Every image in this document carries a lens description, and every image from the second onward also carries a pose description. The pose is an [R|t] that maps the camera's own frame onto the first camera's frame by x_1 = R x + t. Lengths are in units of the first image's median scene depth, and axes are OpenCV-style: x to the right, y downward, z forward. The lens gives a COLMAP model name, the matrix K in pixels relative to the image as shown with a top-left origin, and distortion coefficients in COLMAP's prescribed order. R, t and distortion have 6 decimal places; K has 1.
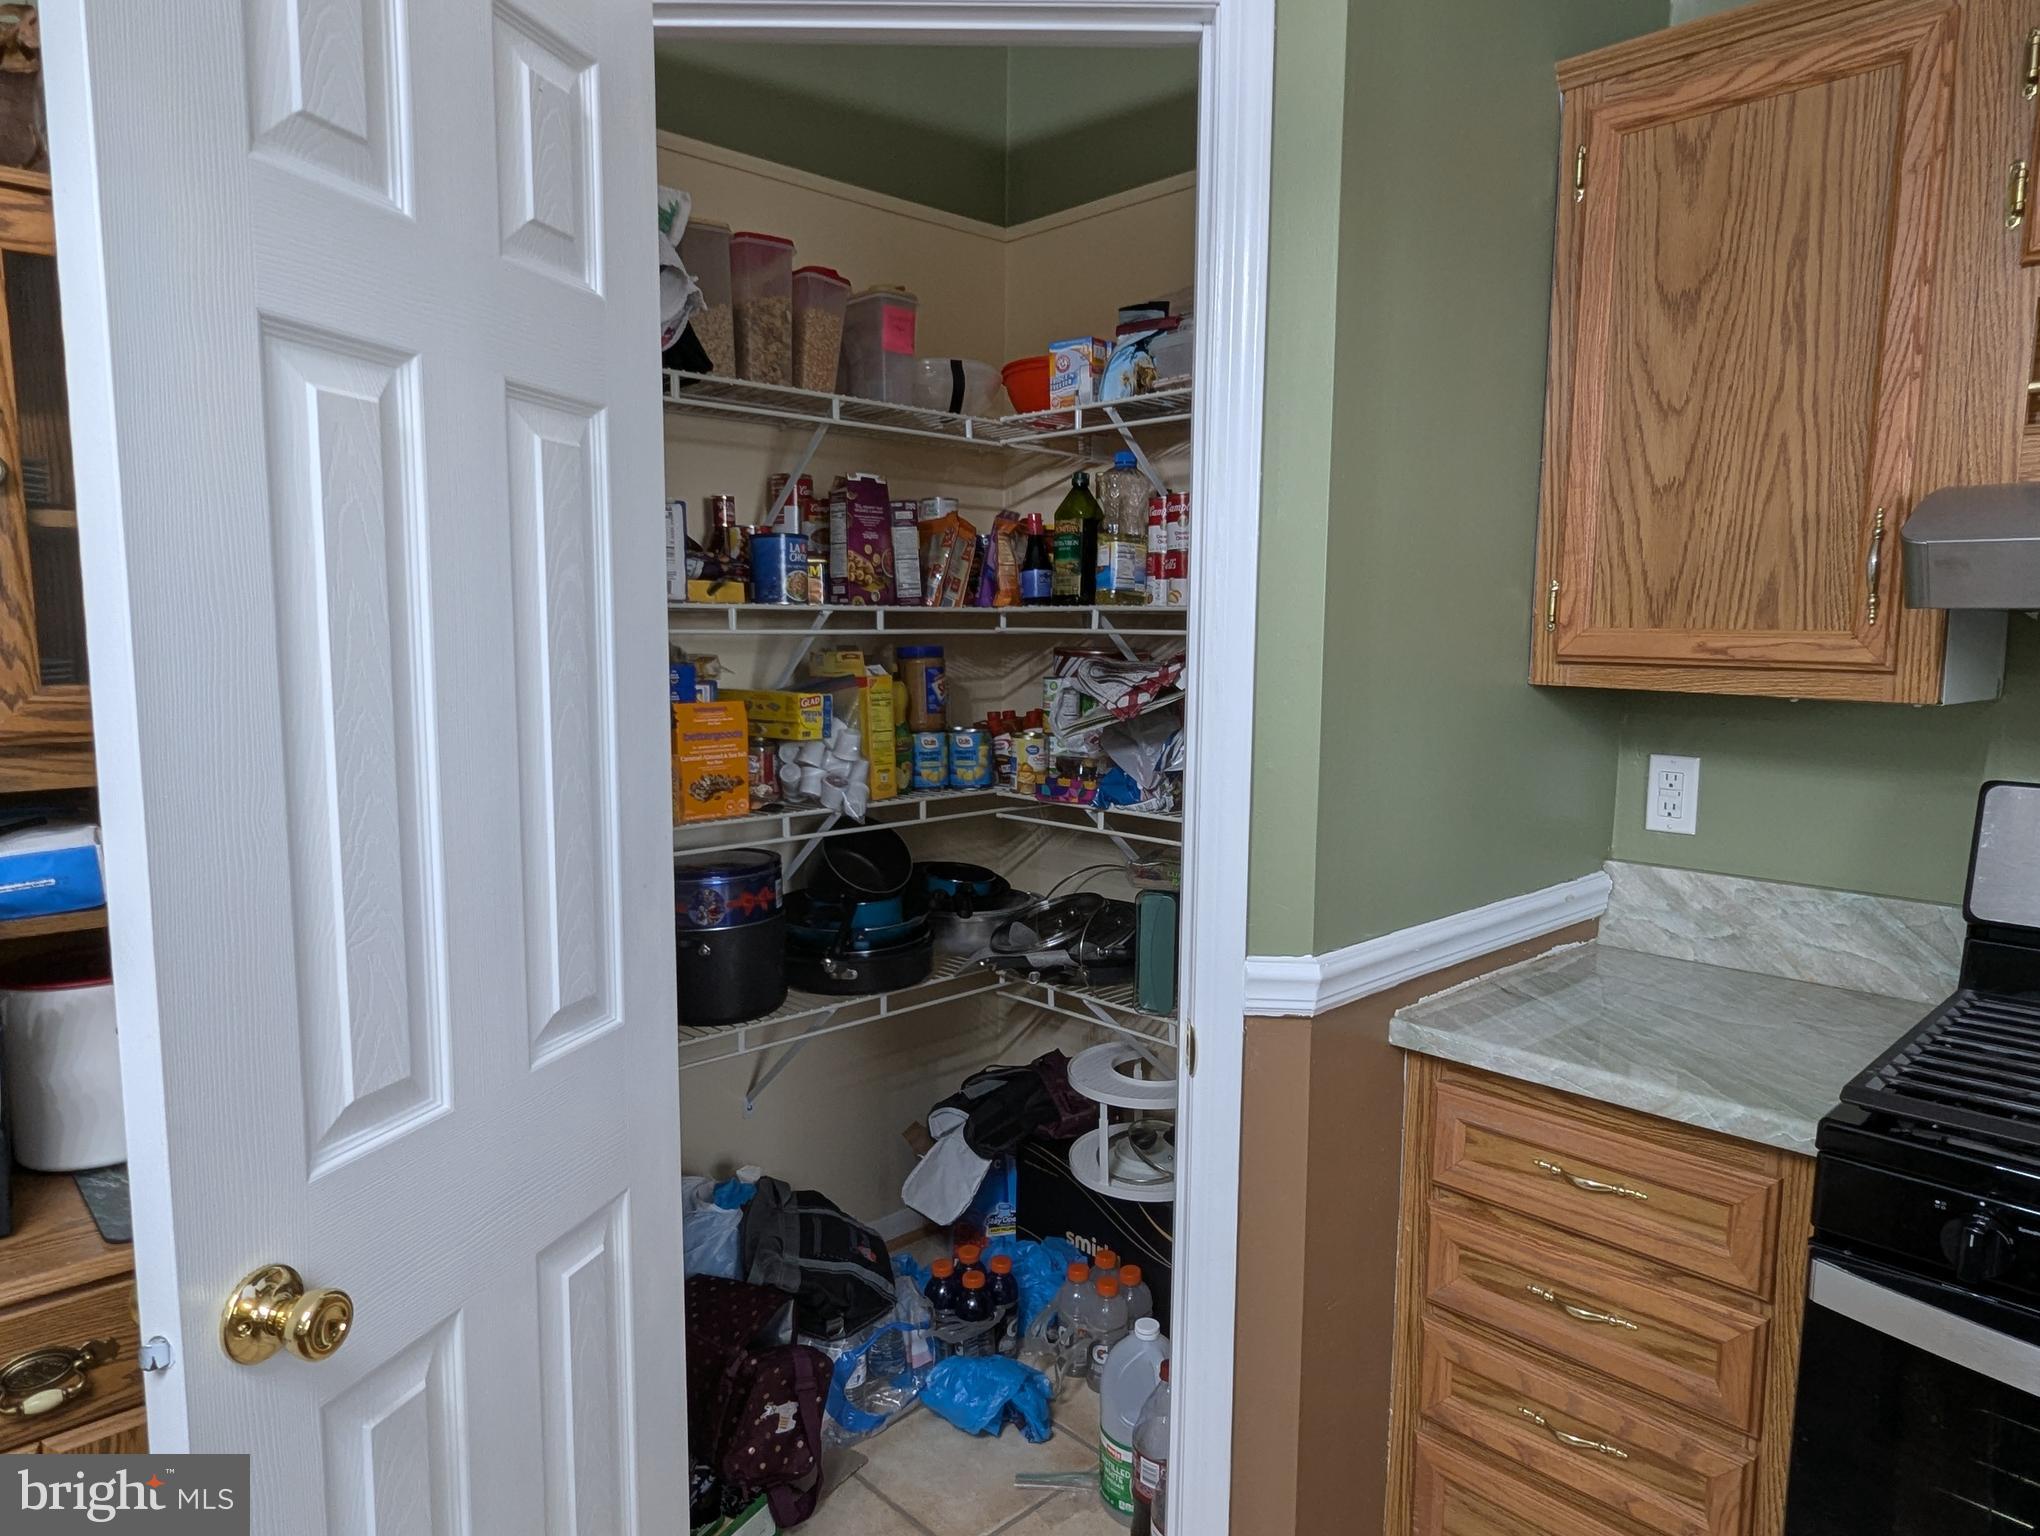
lens RADIAL K [[1321.6, 0, 1023.3], [0, 1321.6, 780.1], [0, 0, 1]] dist [0.002536, 0.001212]
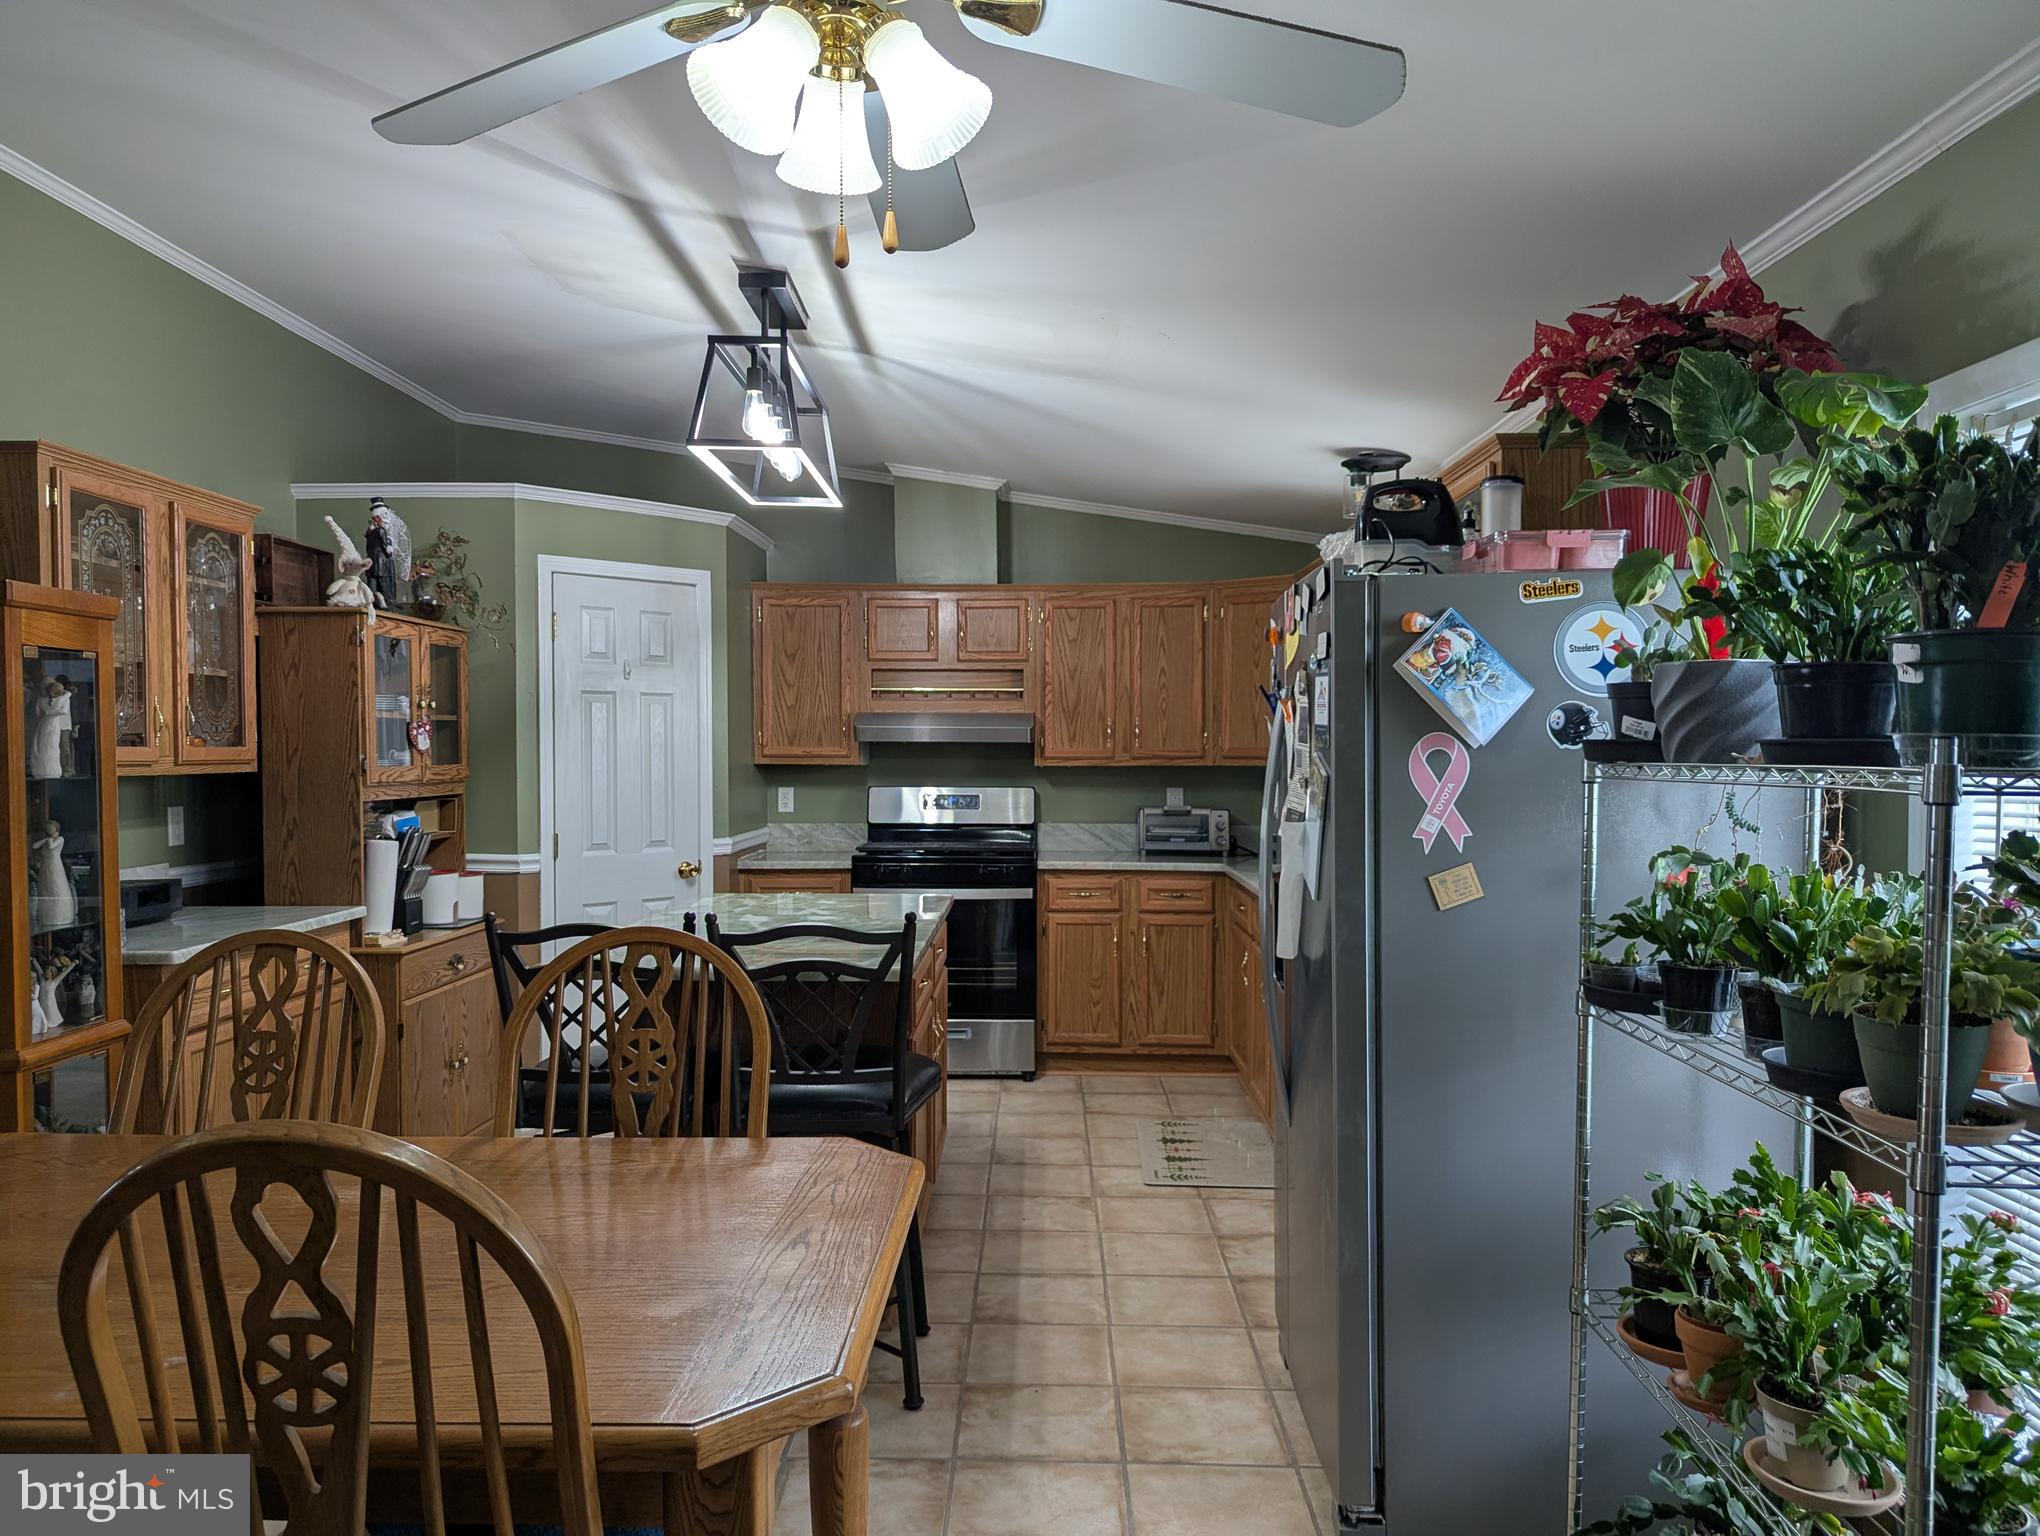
lens RADIAL K [[1444.9, 0, 1014.7], [0, 1444.9, 783.2], [0, 0, 1]] dist [0.048039, -0.052840]
pose [[0.707014, -0.025495, 0.706740, -1.859952], [0.092434, 0.994108, -0.056607, 0.260364], [-0.701133, 0.105349, 0.705205, -2.162326]]
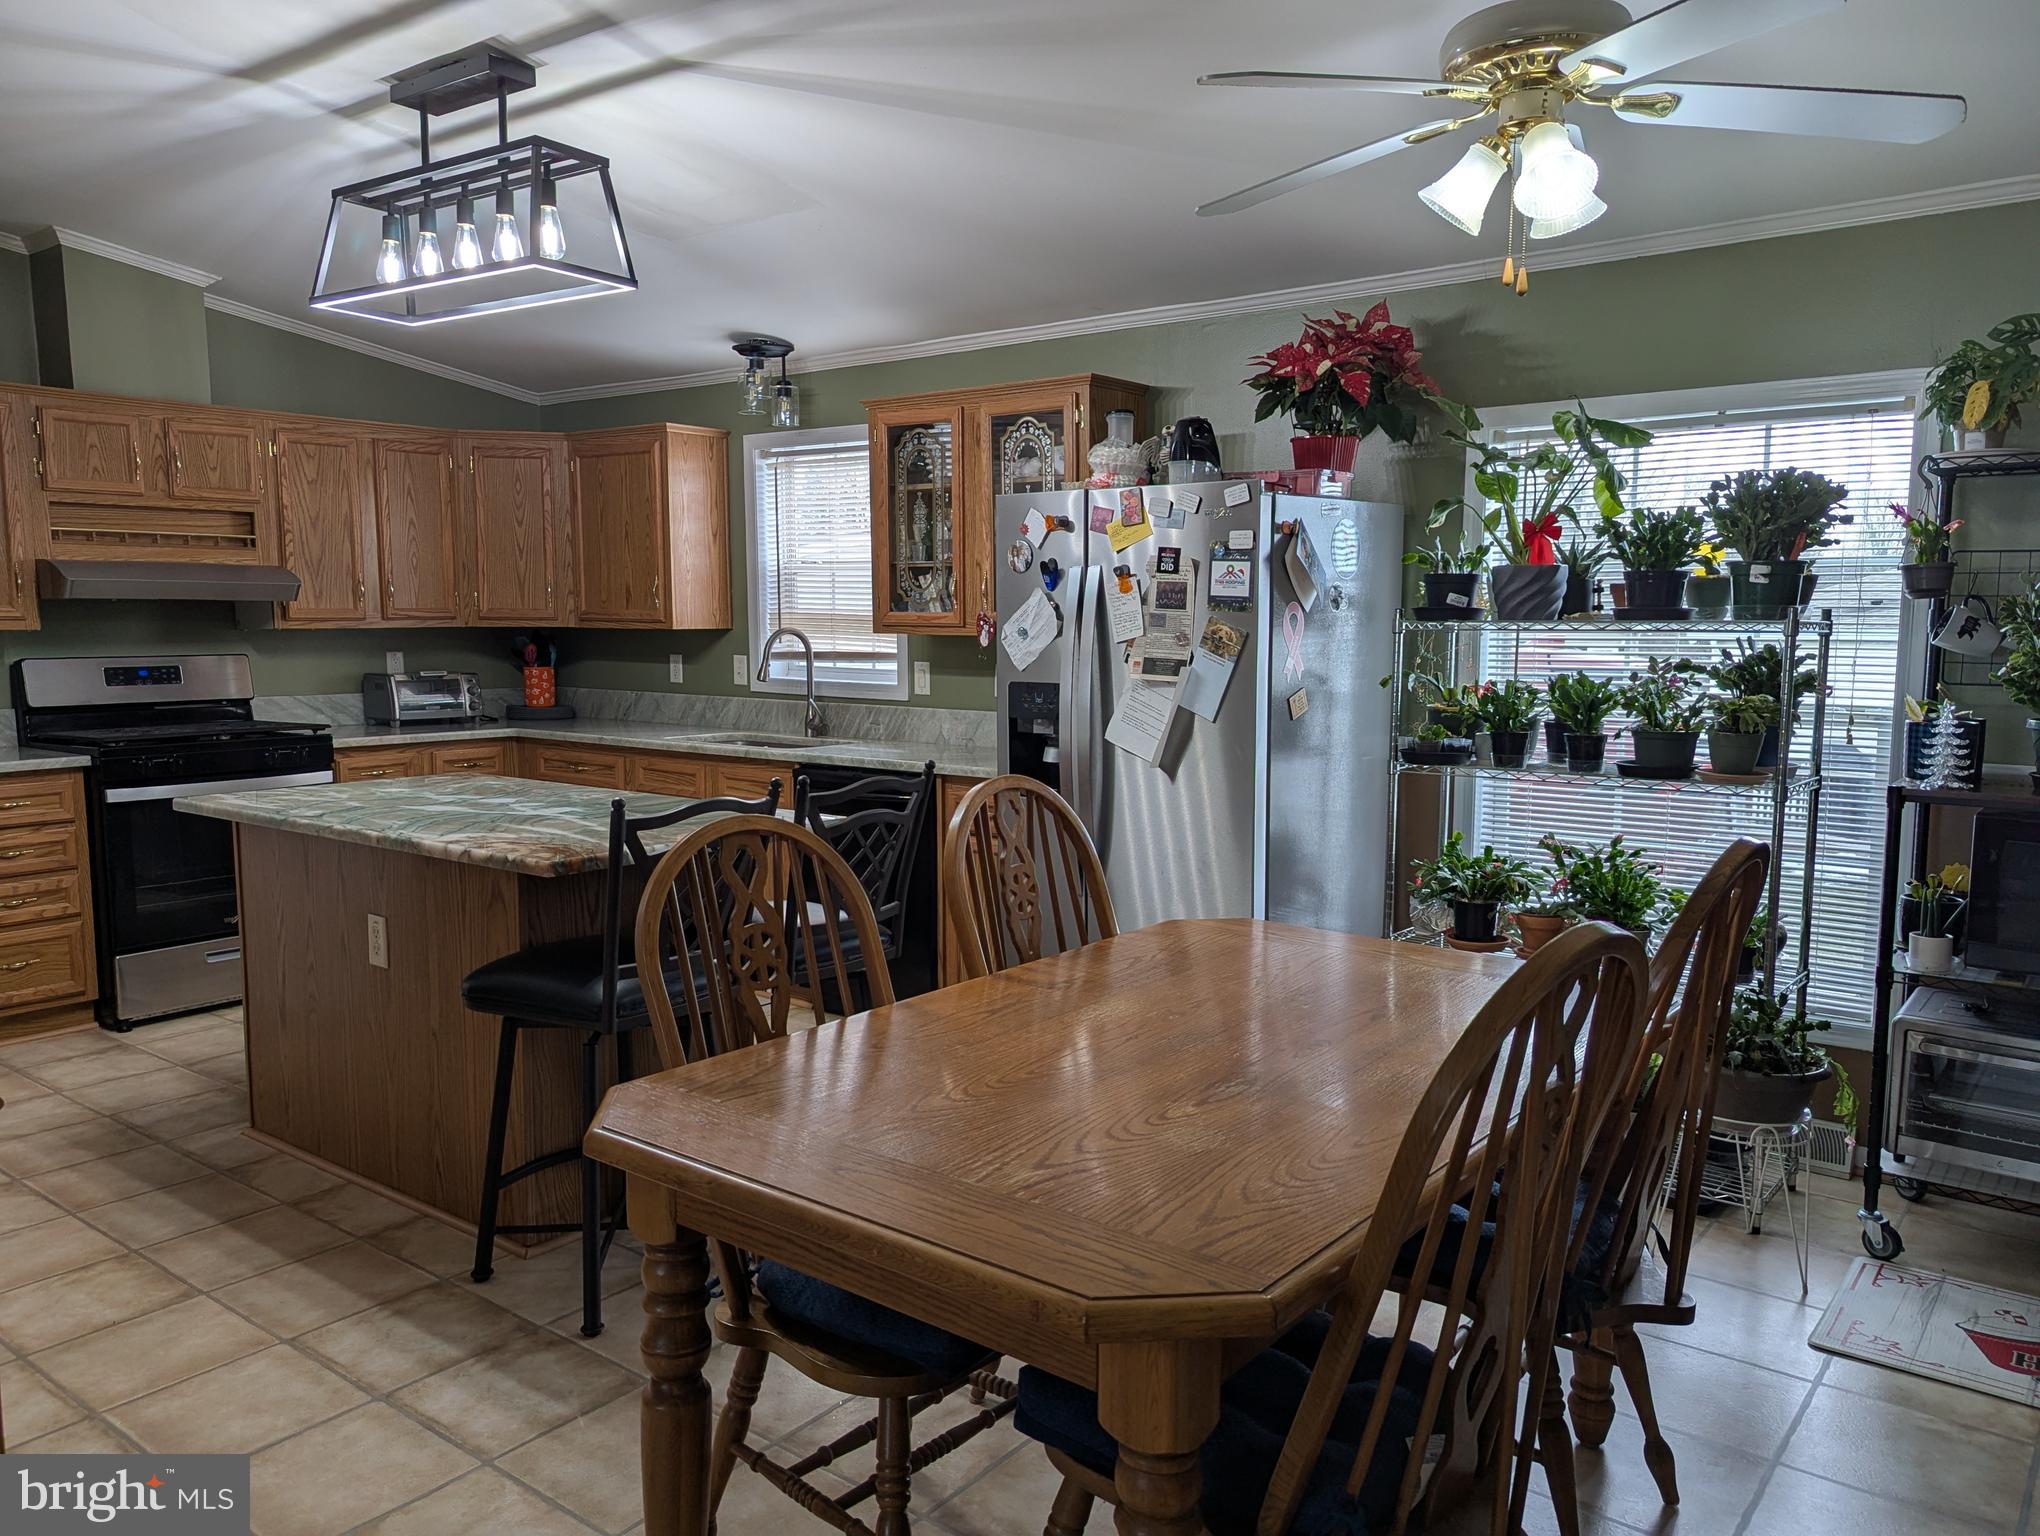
lens RADIAL K [[1500.2, 0, 1020.0], [0, 1500.2, 768.0], [0, 0, 1]] dist [0.056972, -0.060922]
pose [[-0.146564, -0.114043, 0.982605, -2.758305], [0.117643, 0.984273, 0.131783, 0.054684], [-0.982181, 0.134911, -0.130842, -0.628202]]
